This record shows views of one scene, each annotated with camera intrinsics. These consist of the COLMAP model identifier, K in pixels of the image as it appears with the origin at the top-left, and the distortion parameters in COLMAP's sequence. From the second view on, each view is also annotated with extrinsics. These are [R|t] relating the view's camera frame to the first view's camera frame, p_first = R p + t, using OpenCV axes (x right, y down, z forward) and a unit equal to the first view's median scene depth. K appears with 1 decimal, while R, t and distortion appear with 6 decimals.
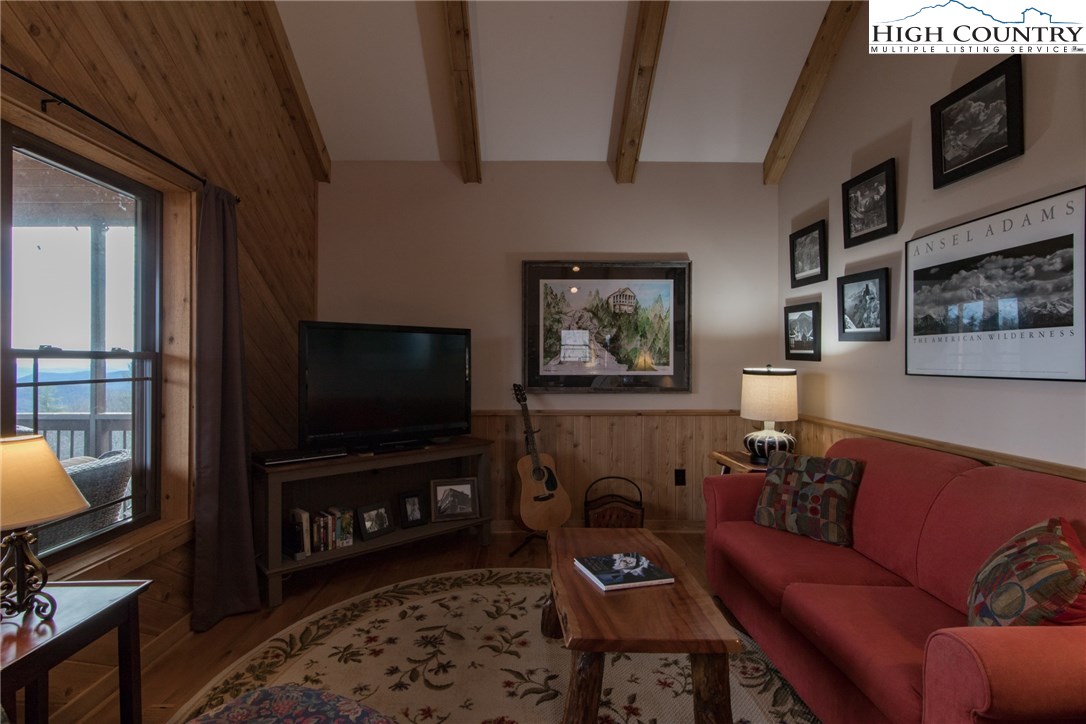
lens RADIAL K [[580.4, 0, 532.8], [0, 580.4, 369.2], [0, 0, 1]] dist [0.007471, -0.000649]
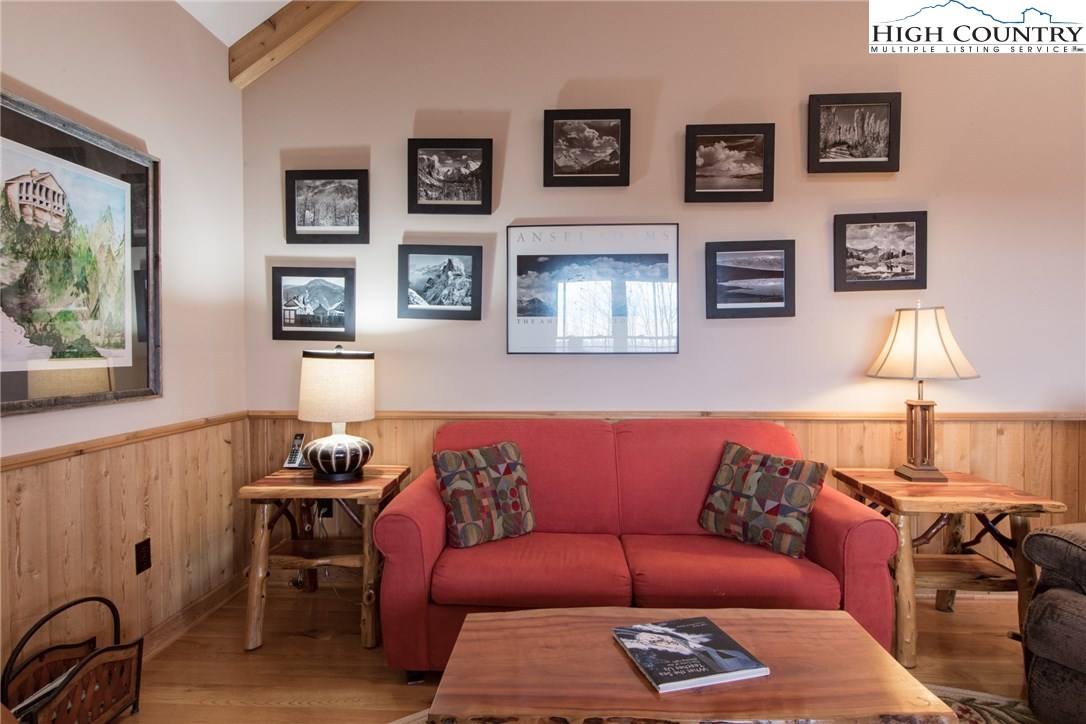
lens RADIAL K [[580.4, 0, 551.9], [0, 580.4, 357.5], [0, 0, 1]] dist [0.007471, -0.000649]
pose [[0.035217, -0.017845, 0.999220, -0.326903], [0.018896, 0.999674, 0.017188, 0.000283], [-0.999201, 0.018276, 0.035543, 0.727169]]
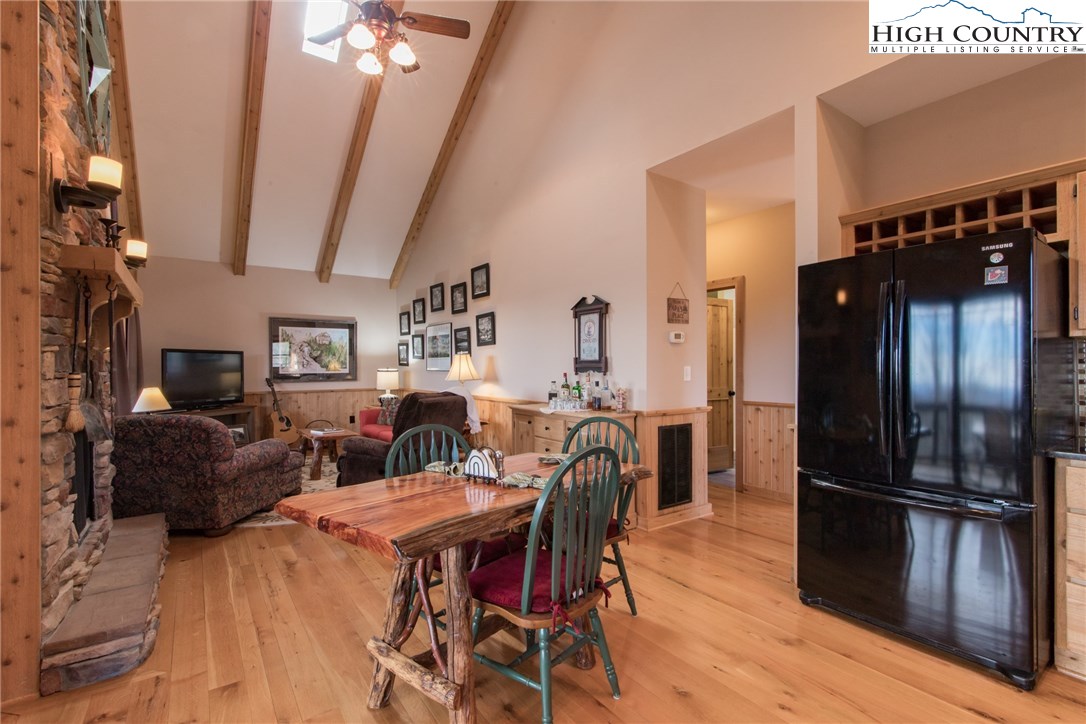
lens RADIAL K [[512.3, 0, 557.9], [0, 512.3, 362.8], [0, 0, 1]] dist [0.000926, -0.001237]
pose [[0.822538, -0.001079, 0.568709, -0.252379], [0.010904, 0.999844, -0.013873, 0.009606], [-0.568606, 0.017612, 0.822422, -1.262625]]
